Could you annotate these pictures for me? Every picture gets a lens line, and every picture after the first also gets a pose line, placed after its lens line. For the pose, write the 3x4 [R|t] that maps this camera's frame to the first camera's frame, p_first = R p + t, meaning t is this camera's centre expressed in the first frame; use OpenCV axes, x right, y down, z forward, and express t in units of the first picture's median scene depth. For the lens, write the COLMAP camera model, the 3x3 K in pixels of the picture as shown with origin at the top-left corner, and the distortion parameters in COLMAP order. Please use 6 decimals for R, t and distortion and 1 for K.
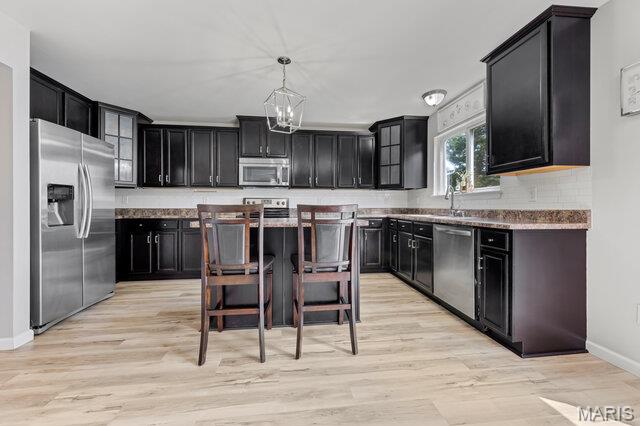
lens RADIAL K [[253.8, 0, 319.8], [0, 253.8, 208.1], [0, 0, 1]] dist [0.008105, 0.000219]
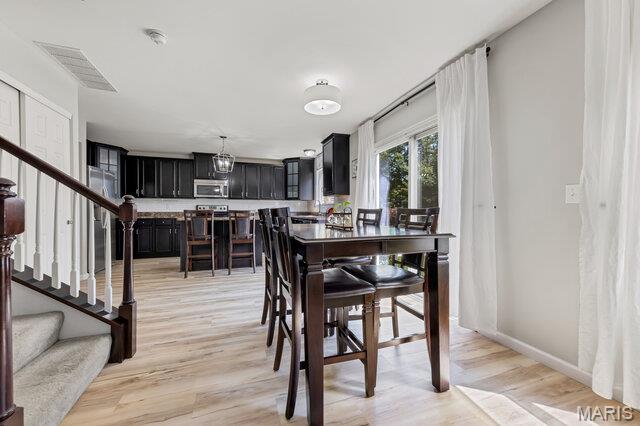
lens RADIAL K [[253.8, 0, 320.4], [0, 253.8, 215.5], [0, 0, 1]] dist [0.008105, 0.000219]
pose [[0.978500, -0.002002, 0.206238, 0.131095], [-0.000777, 0.999910, 0.013394, 0.001402], [-0.206247, -0.013267, 0.978410, -0.764141]]
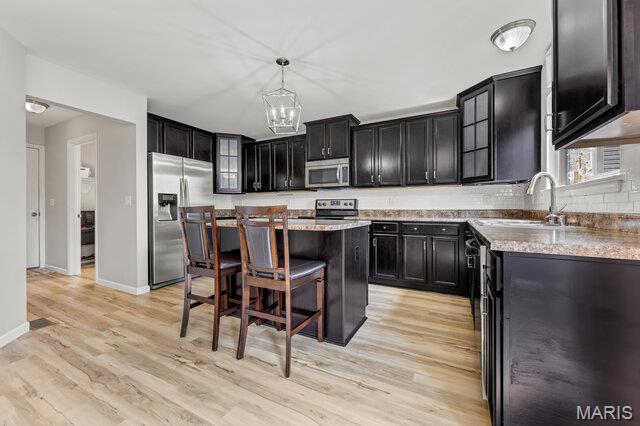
lens RADIAL K [[253.8, 0, 322.6], [0, 253.8, 209.8], [0, 0, 1]] dist [0.008105, 0.000219]
pose [[0.822304, 0.002811, -0.569041, 0.389952], [-0.001531, 0.999995, 0.002728, -0.001132], [0.569046, -0.001372, 0.822304, 0.185816]]
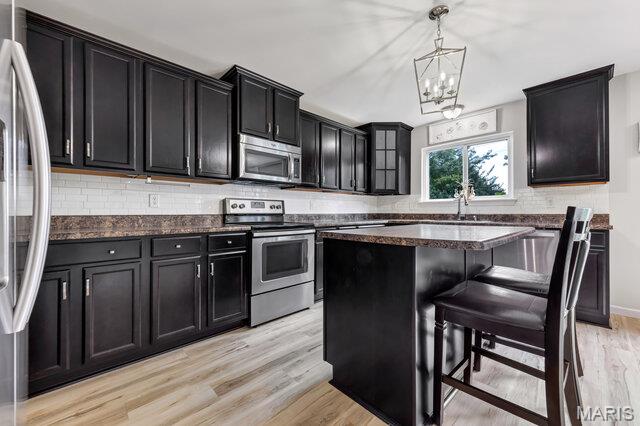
lens RADIAL K [[253.8, 0, 320.3], [0, 253.8, 212.3], [0, 0, 1]] dist [0.008105, 0.000219]
pose [[0.803777, 0.000139, 0.594931, -0.594079], [0.004292, 0.999973, -0.006033, 0.000516], [-0.594915, 0.007403, 0.803754, 0.426826]]
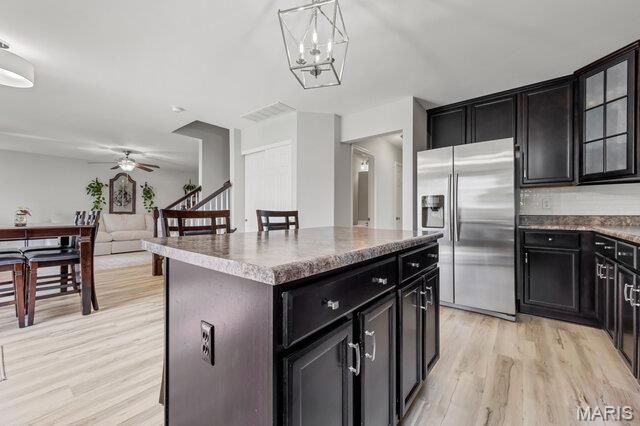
lens RADIAL K [[253.8, 0, 322.2], [0, 253.8, 213.2], [0, 0, 1]] dist [0.008105, 0.000219]
pose [[-0.714718, -0.003688, -0.699403, 0.177538], [-0.003084, 0.999993, -0.002122, -0.000452], [0.699406, 0.000640, -0.714724, 0.993170]]
